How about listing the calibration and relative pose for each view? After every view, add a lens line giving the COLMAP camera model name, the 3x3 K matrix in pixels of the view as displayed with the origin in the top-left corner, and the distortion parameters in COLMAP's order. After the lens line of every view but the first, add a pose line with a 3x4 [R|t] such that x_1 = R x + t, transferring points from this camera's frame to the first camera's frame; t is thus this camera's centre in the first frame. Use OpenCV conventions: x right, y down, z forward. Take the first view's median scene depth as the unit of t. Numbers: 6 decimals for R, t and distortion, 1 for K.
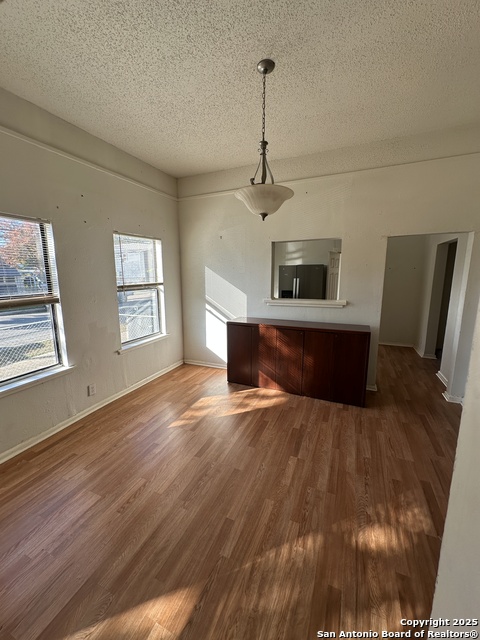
lens RADIAL K [[255.5, 0, 240.0], [0, 255.5, 320.0], [0, 0, 1]] dist [0.000921, 0.000114]
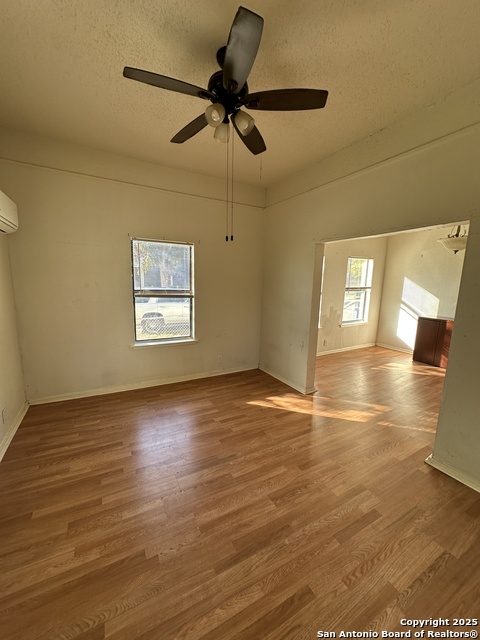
lens RADIAL K [[255.5, 0, 240.0], [0, 255.5, 320.0], [0, 0, 1]] dist [0.000921, 0.000114]
pose [[0.791191, 0.121902, -0.599296, 0.015983], [-0.130764, 0.990991, 0.028941, 0.102645], [0.597425, 0.055468, 0.800004, -0.651077]]
